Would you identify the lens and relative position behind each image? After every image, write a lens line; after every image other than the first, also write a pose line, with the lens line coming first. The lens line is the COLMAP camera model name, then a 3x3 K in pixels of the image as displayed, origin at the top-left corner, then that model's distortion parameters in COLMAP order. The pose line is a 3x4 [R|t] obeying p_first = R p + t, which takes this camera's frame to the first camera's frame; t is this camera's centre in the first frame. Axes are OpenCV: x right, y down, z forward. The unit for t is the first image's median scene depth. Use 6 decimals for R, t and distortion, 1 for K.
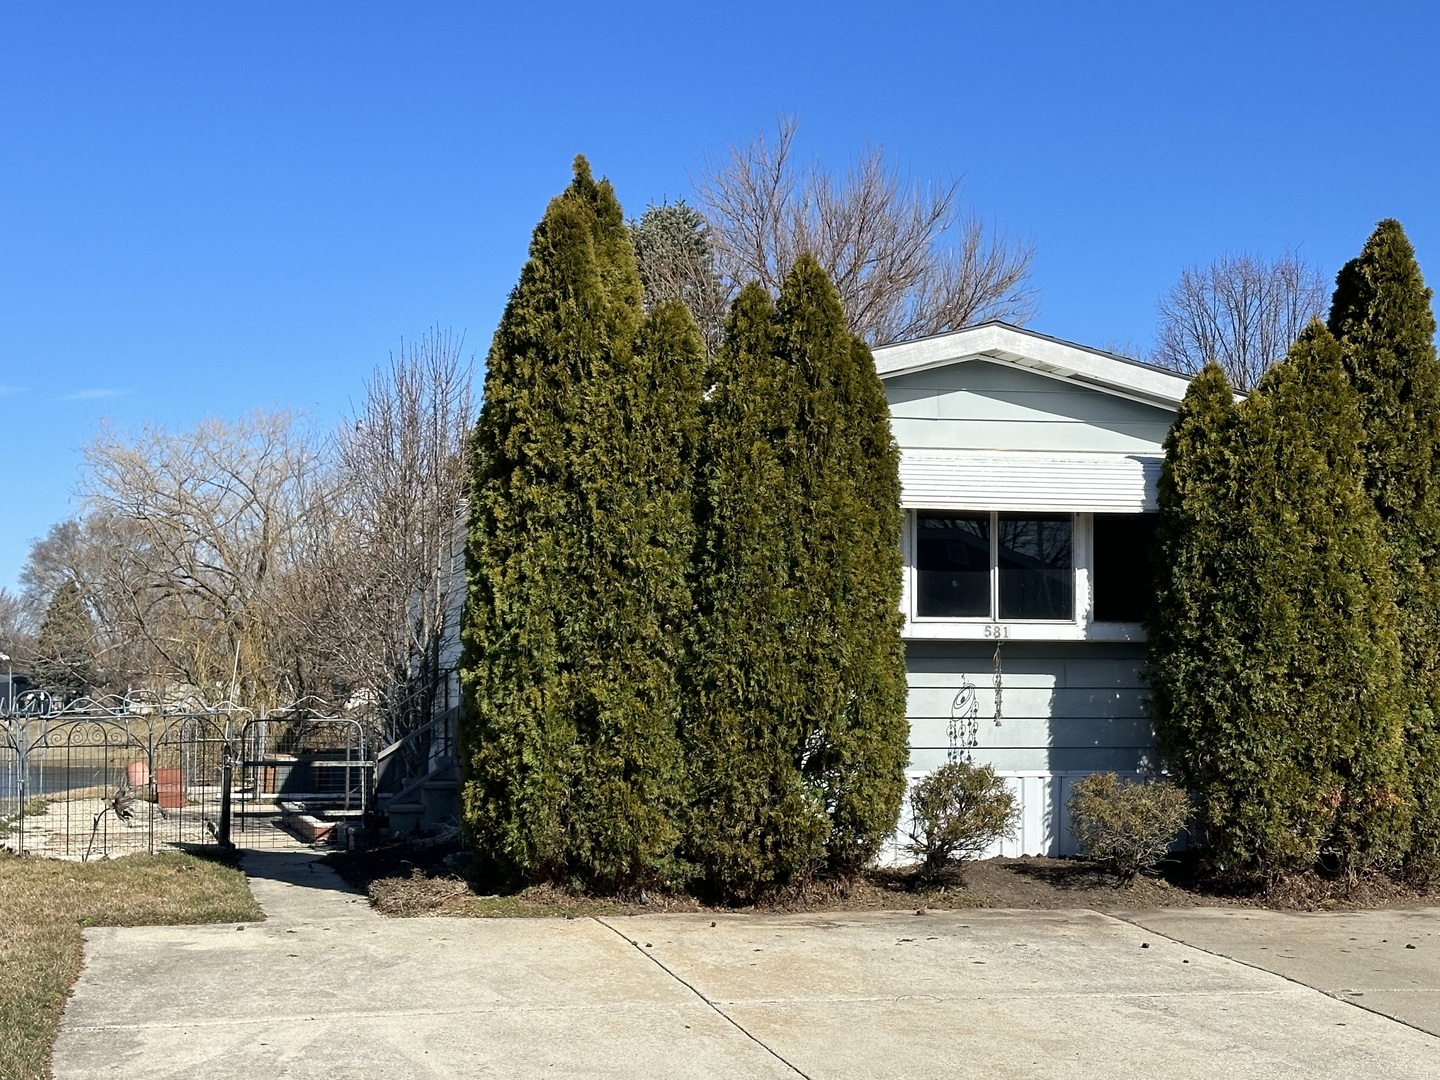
lens RADIAL K [[2403.5, 0, 720.0], [0, 2403.5, 540.0], [0, 0, 1]] dist [0.160873, -0.161539]
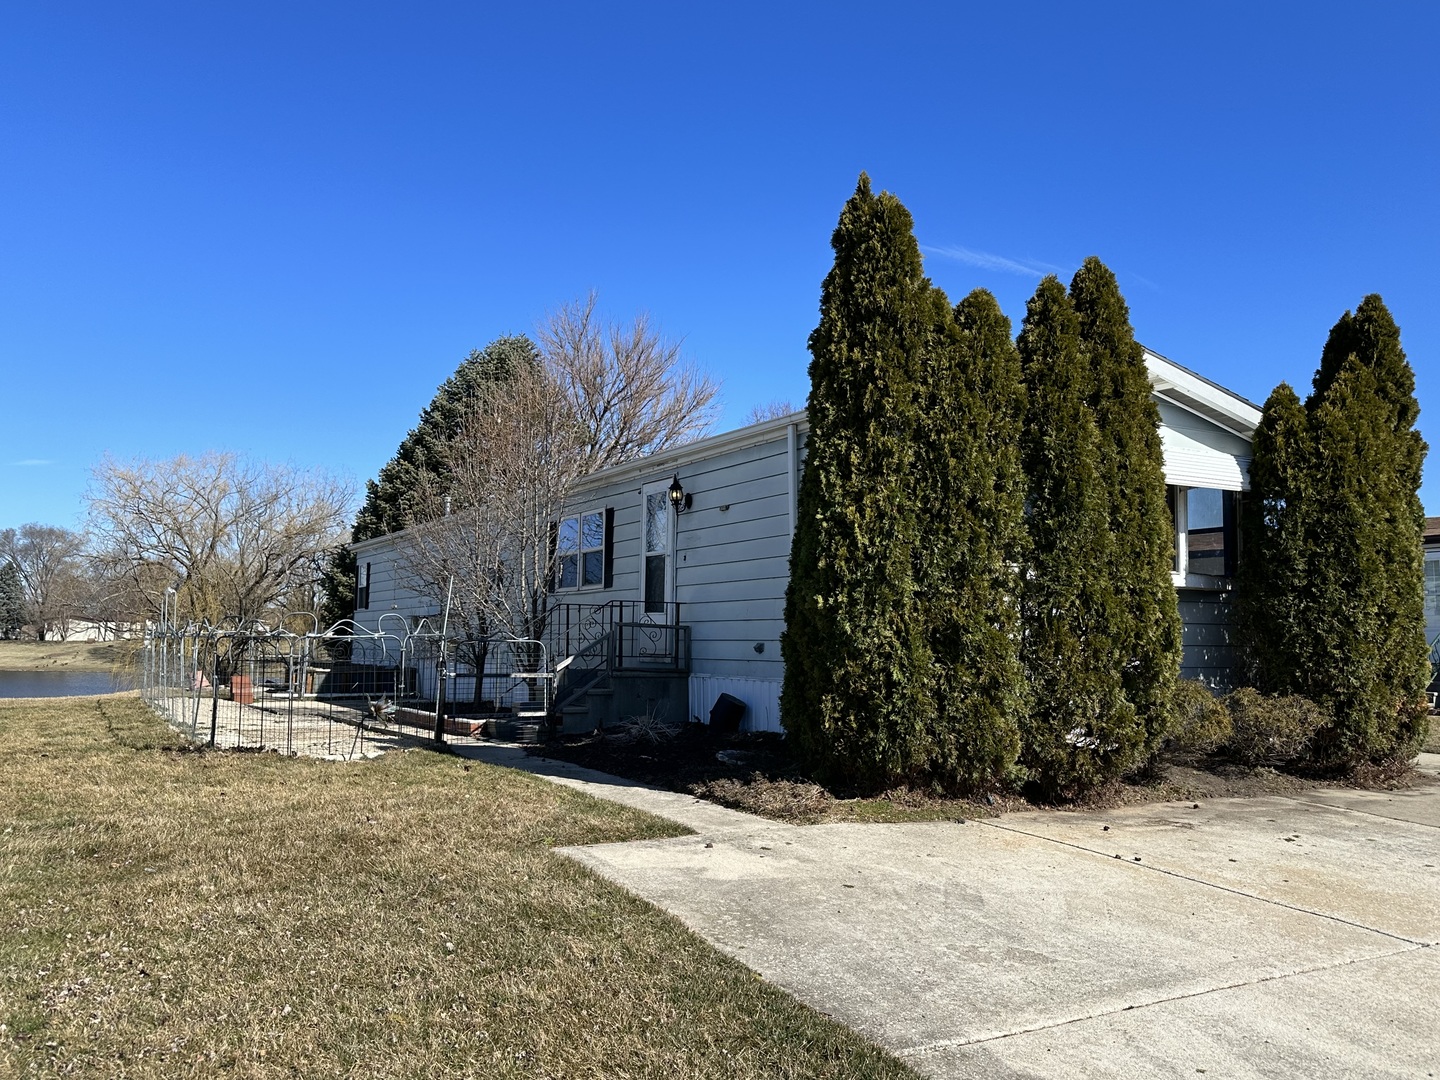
lens RADIAL K [[1164.5, 0, 720.0], [0, 1164.5, 540.0], [0, 0, 1]] dist [0.180857, -0.355945]
pose [[0.957038, 0.034151, 0.287943, -0.311918], [-0.029367, 0.999350, -0.020917, 0.040836], [-0.288470, 0.011562, 0.957419, 0.492873]]
